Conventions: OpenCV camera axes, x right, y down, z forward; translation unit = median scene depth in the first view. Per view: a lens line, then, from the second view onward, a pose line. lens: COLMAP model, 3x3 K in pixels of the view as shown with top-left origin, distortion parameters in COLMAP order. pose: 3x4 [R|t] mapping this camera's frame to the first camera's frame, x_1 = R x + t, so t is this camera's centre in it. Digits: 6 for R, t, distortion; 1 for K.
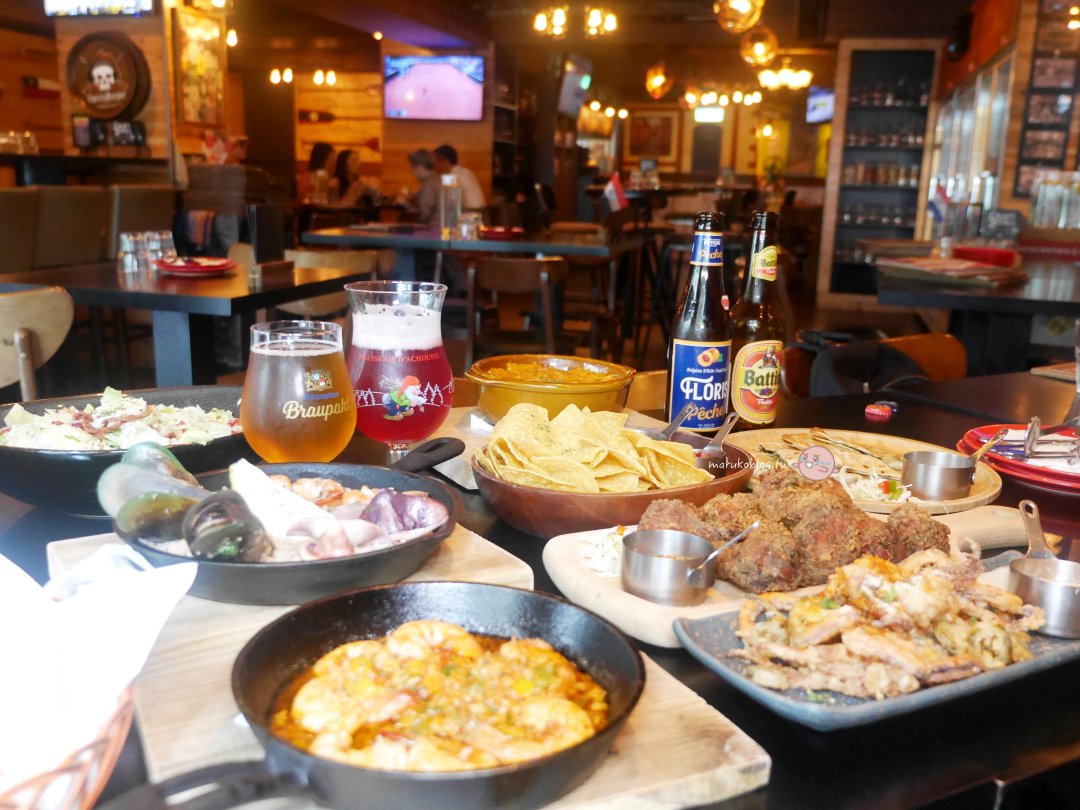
lens RADIAL K [[932.5, 0, 539.7], [0, 932.5, 364.8], [0, 0, 1]] dist [-0.002443, 0.004099]
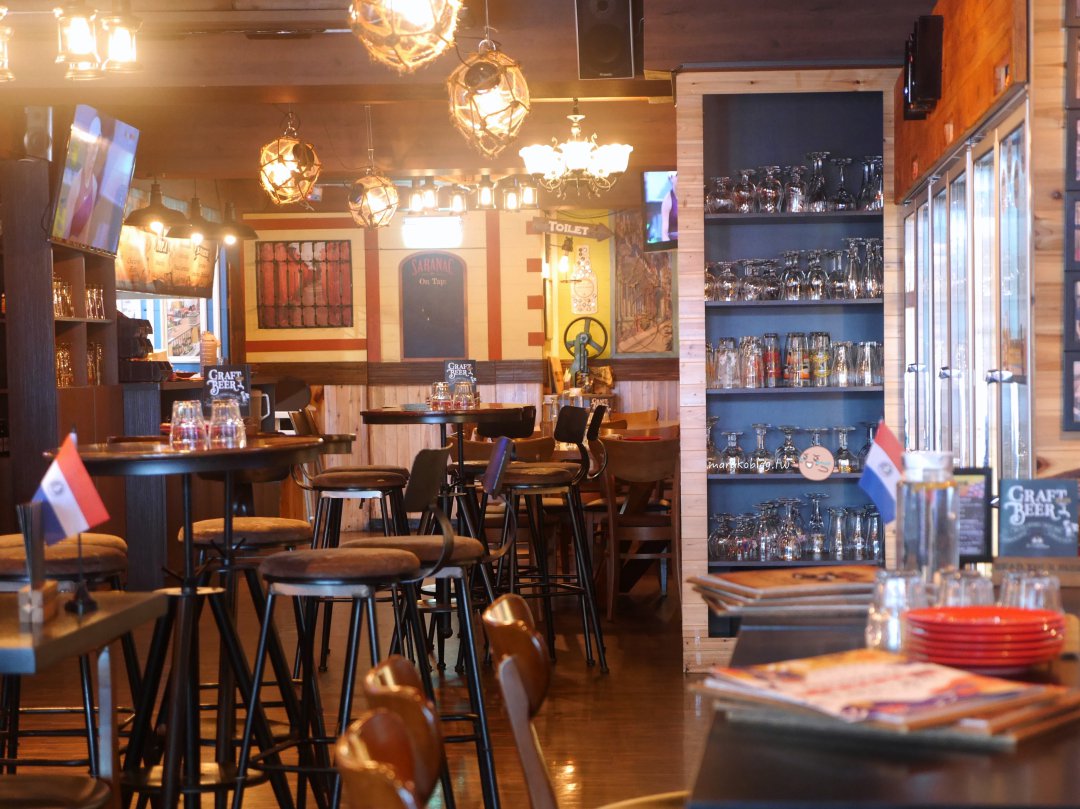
lens RADIAL K [[2012.0, 0, 540.0], [0, 2012.0, 404.5], [0, 0, 1]] dist [0.167085, -0.168076]
pose [[0.981440, -0.045908, 0.186195, 0.068386], [0.076133, 0.984406, -0.158584, -0.043295], [-0.176011, 0.169816, 0.969630, 0.097000]]
